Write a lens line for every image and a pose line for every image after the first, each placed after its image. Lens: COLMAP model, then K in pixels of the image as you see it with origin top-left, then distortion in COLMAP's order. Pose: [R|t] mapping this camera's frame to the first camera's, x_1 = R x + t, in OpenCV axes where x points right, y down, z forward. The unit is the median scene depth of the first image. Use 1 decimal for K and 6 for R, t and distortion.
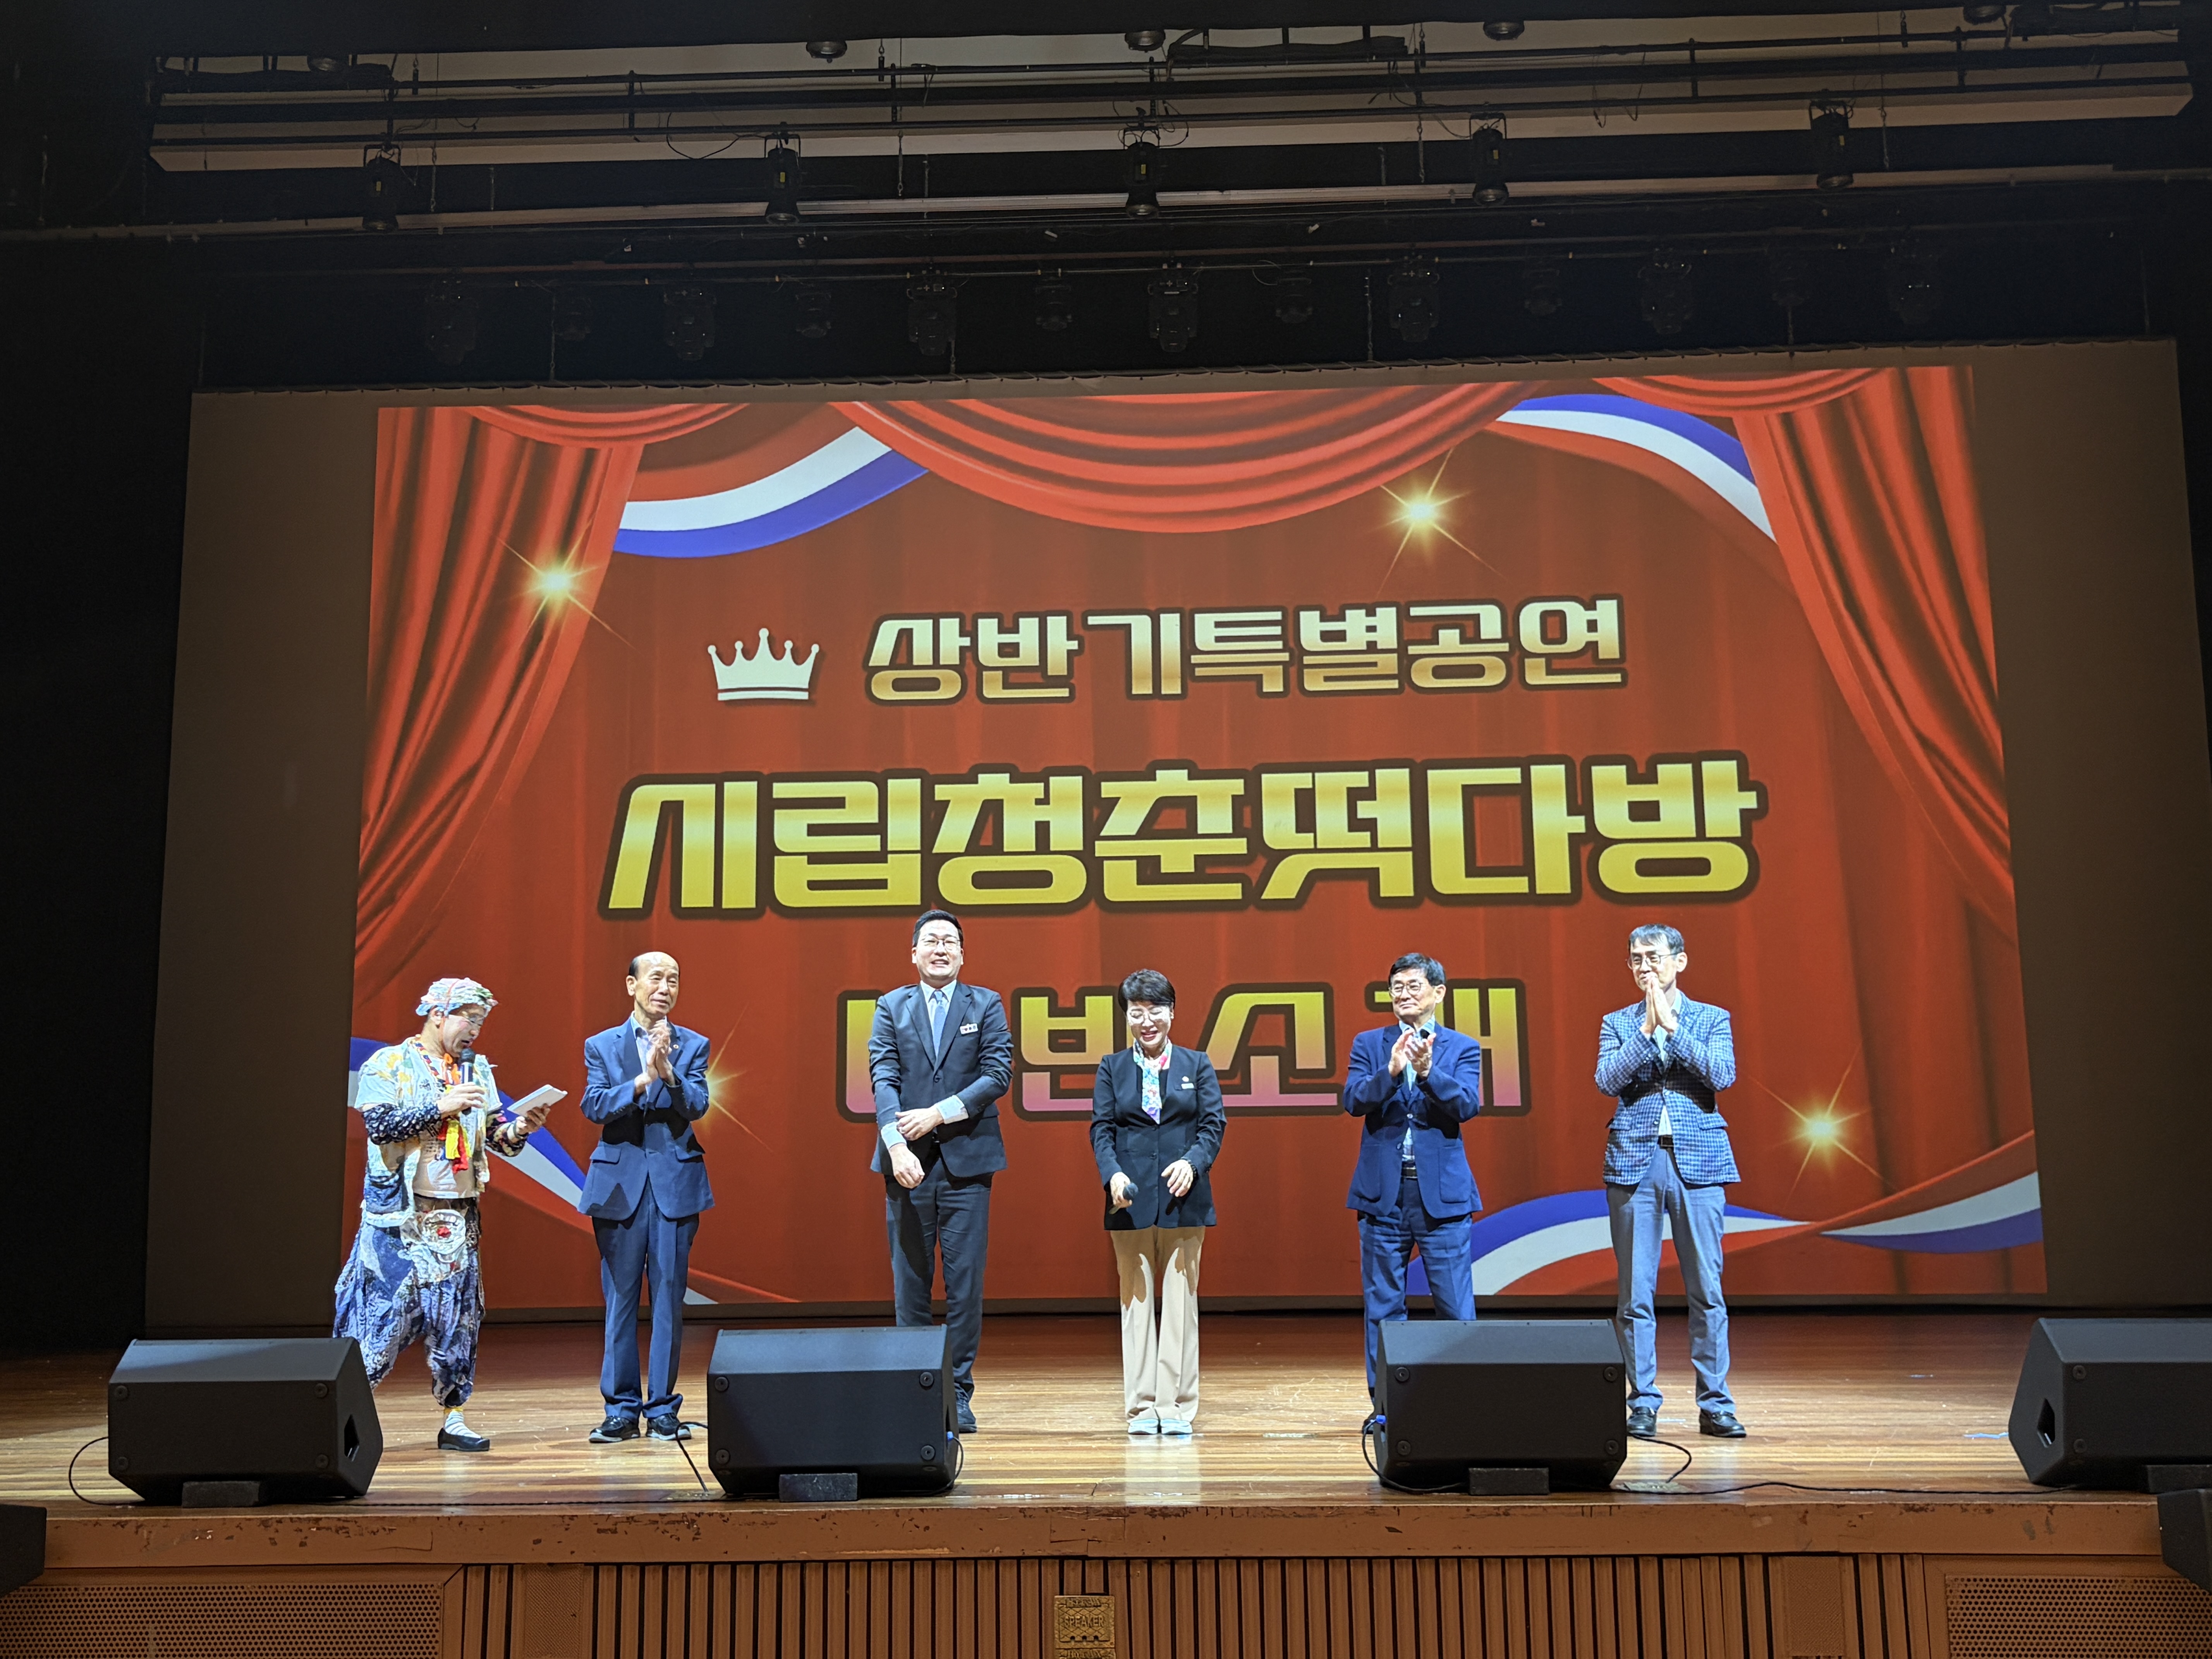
lens RADIAL K [[2437.6, 0, 1104.7], [0, 2437.6, 827.6], [0, 0, 1]] dist [0.006965, 0.000000]
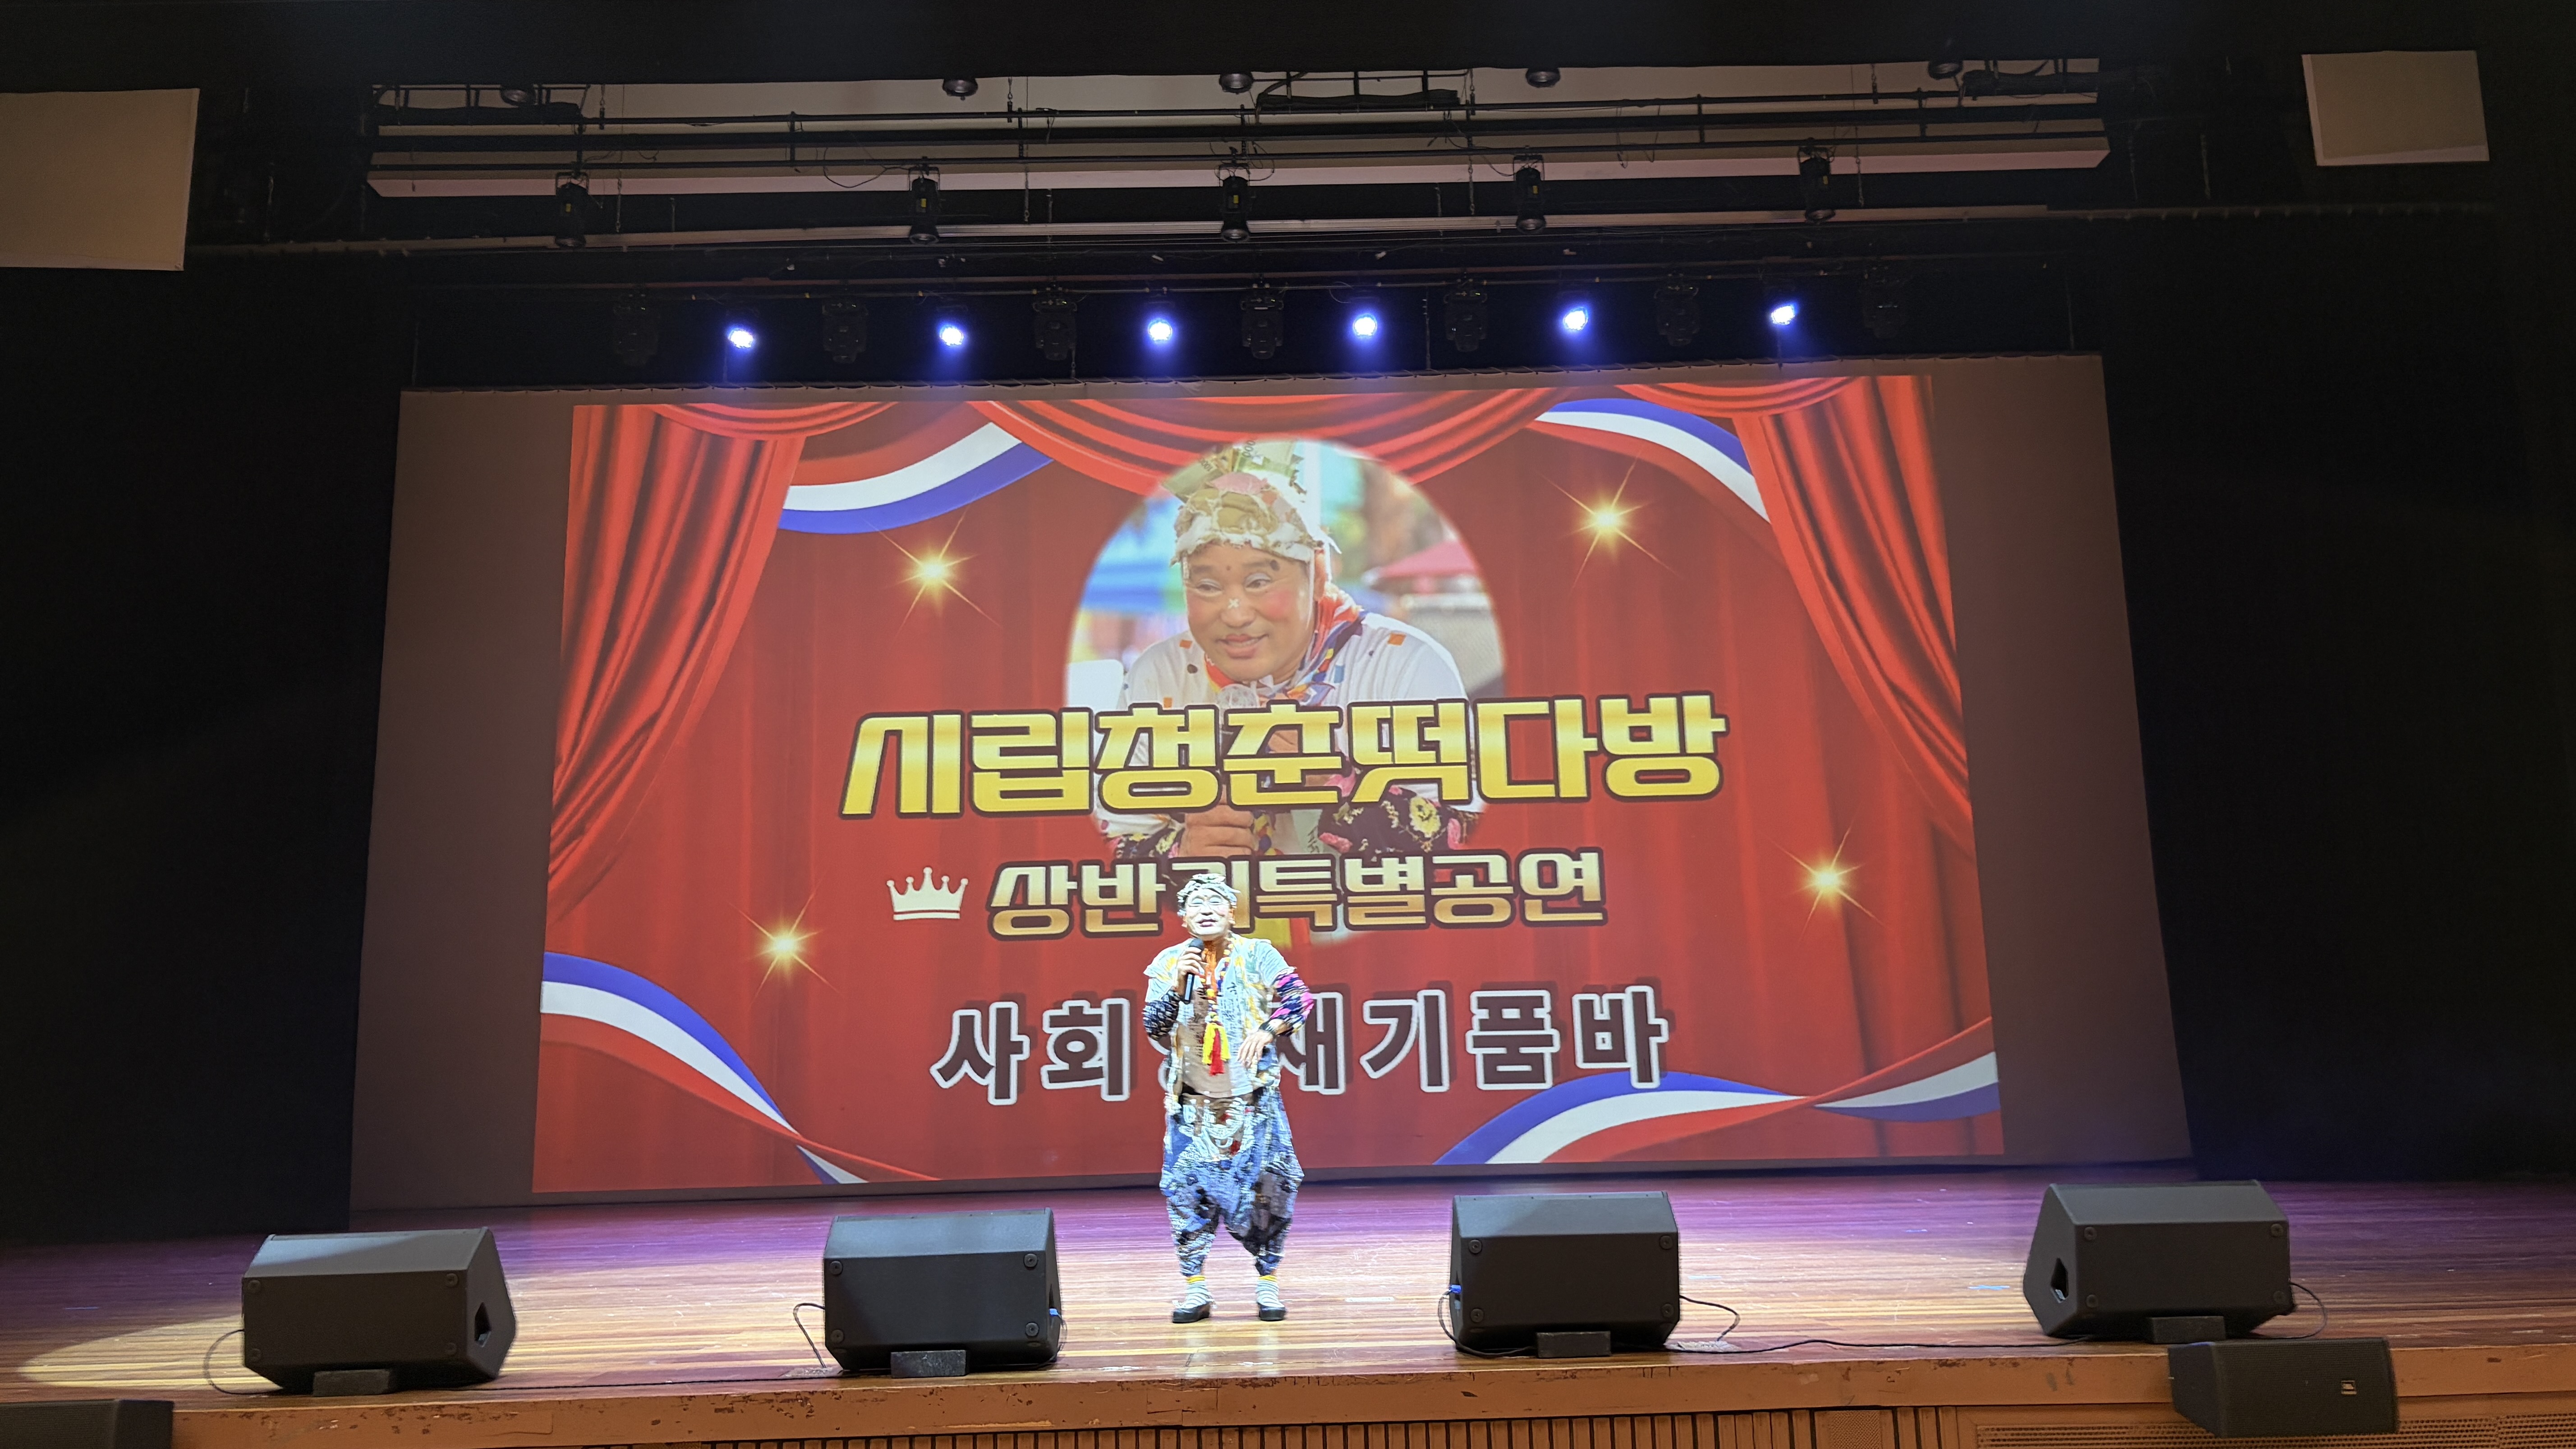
lens RADIAL K [[2037.2, 0, 1316.8], [0, 2037.2, 714.3], [0, 0, 1]] dist [-0.000834, 0.027436]
pose [[0.998559, -0.003855, 0.053527, 0.001496], [0.005391, 0.999577, -0.028575, 0.004487], [-0.053394, 0.028822, 0.998158, 0.029868]]
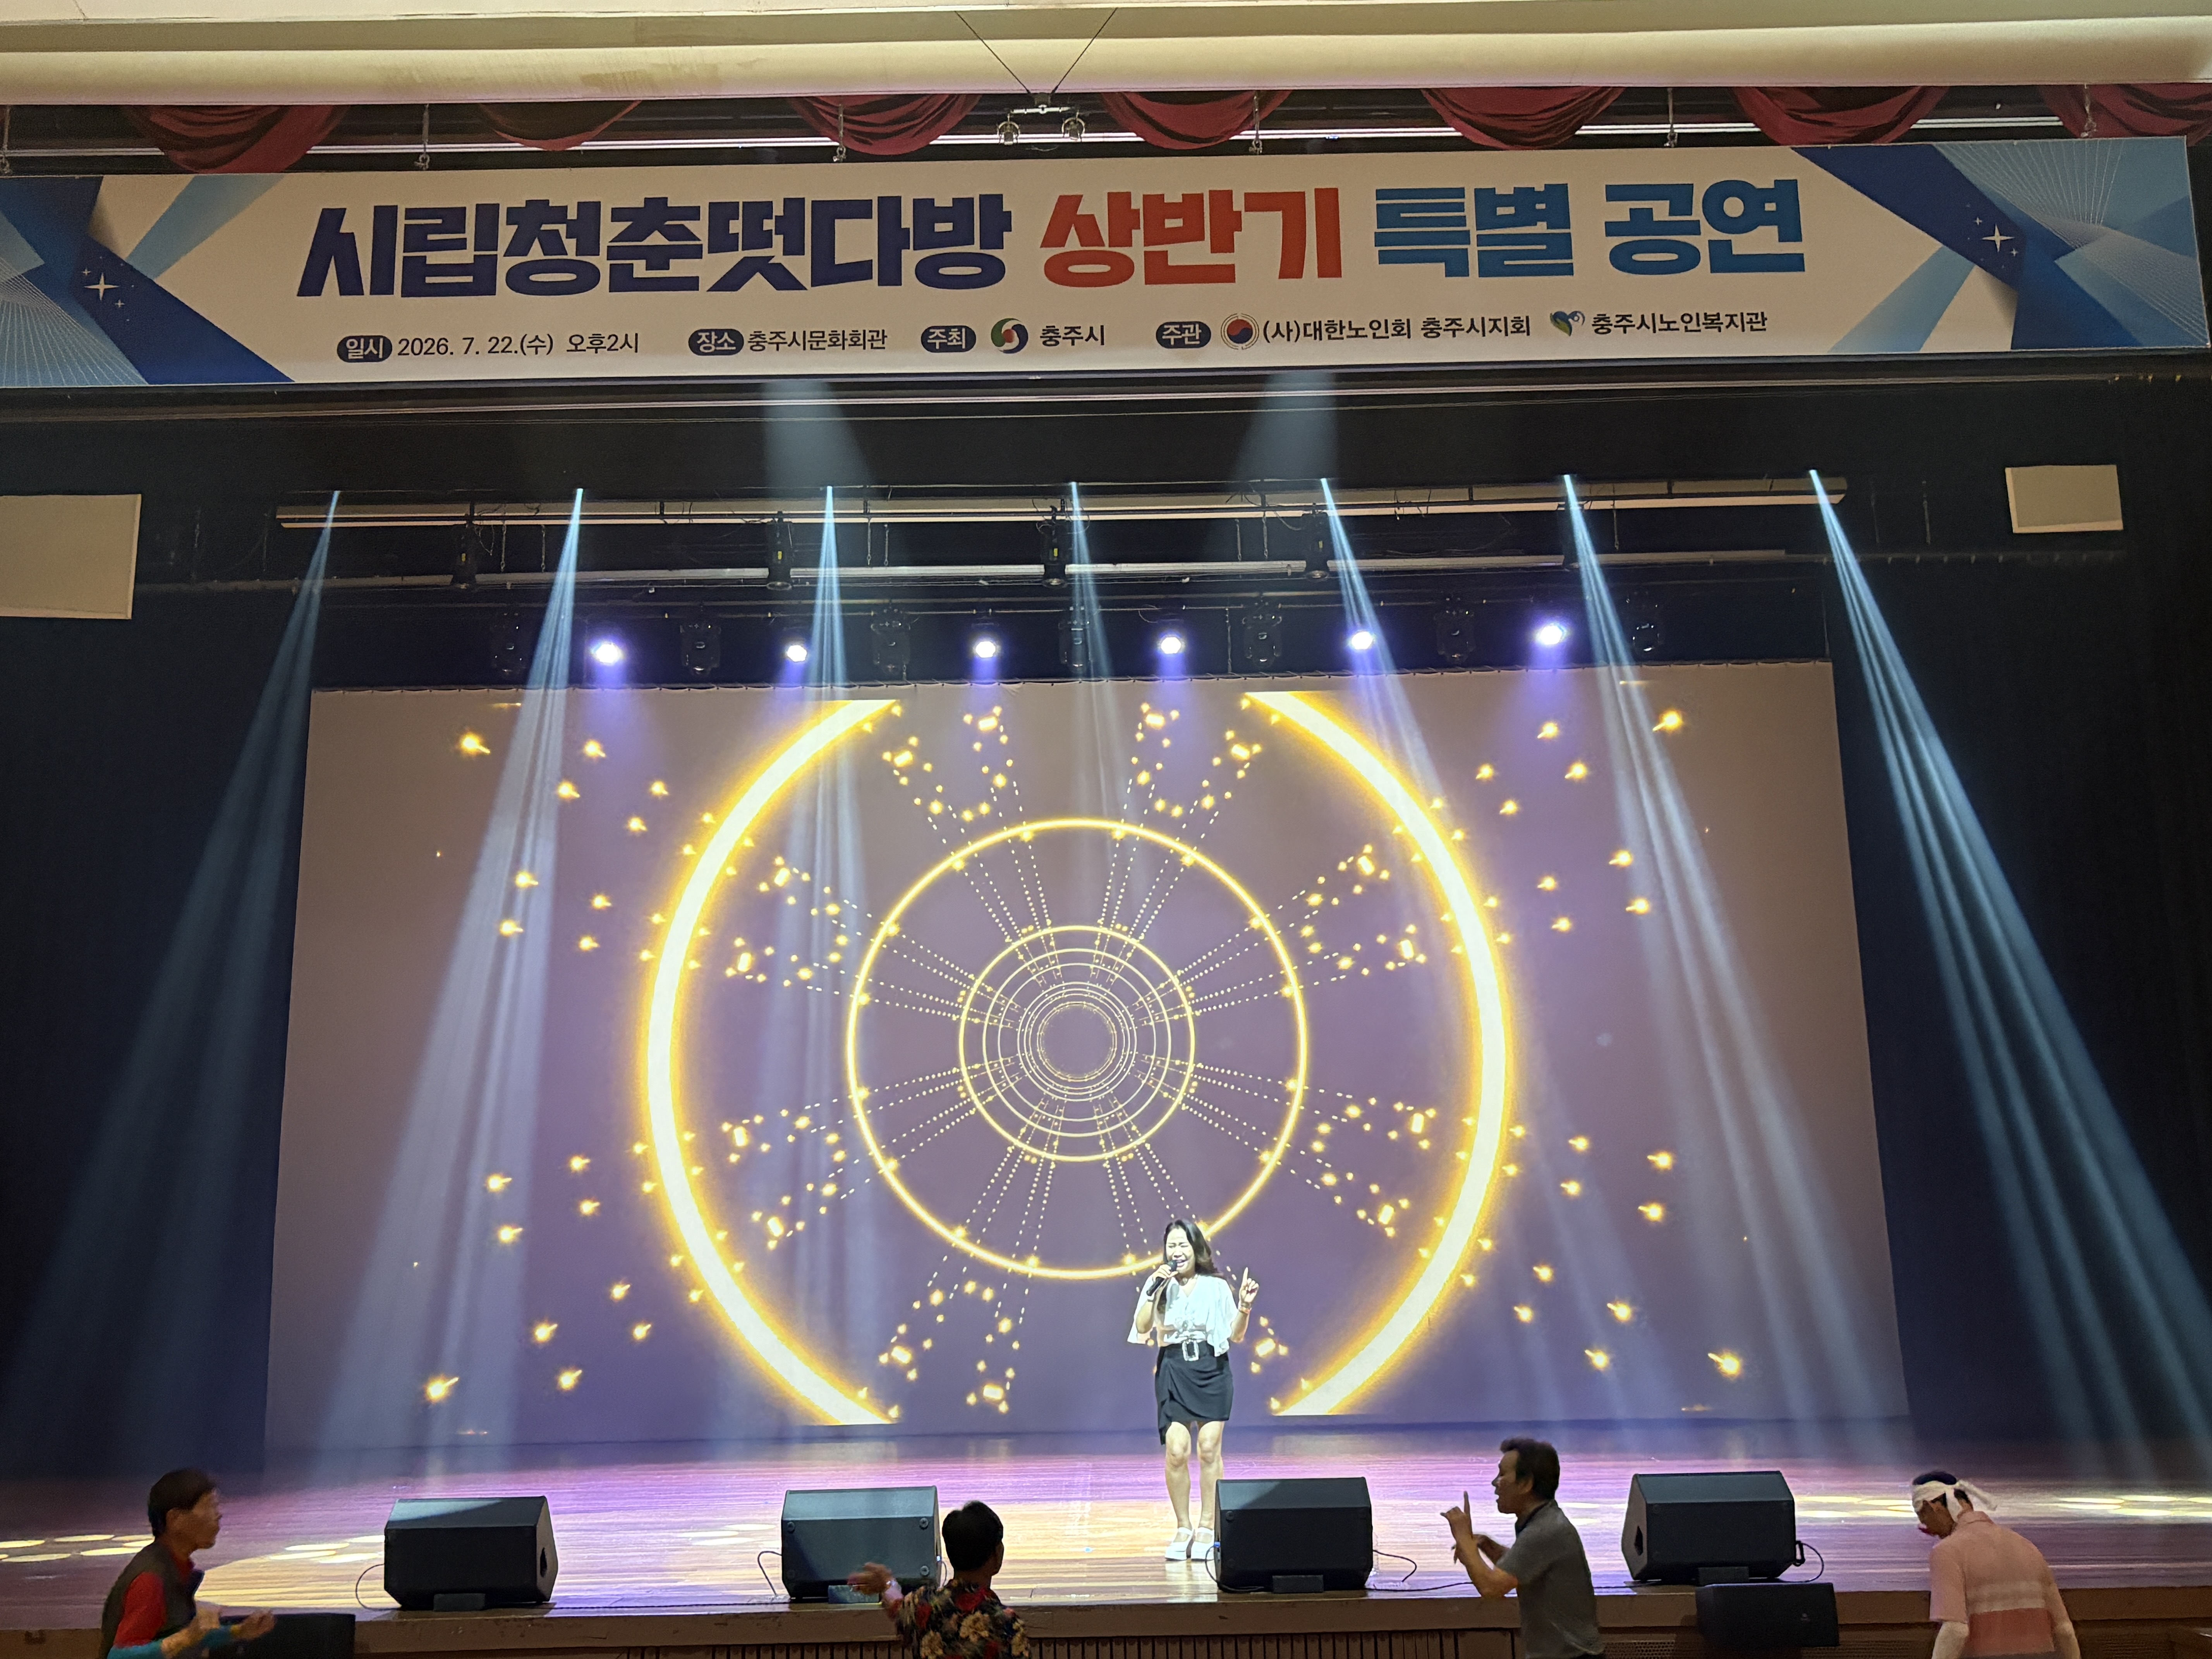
lens RADIAL K [[2098.1, 0, 1111.4], [0, 2098.1, 839.3], [0, 0, 1]] dist [0.012123, 0.000000]
pose [[0.998913, 0.004274, 0.046416, -0.005457], [-0.001036, 0.997577, -0.069567, -0.034632], [-0.046601, 0.069443, 0.996497, -0.112194]]
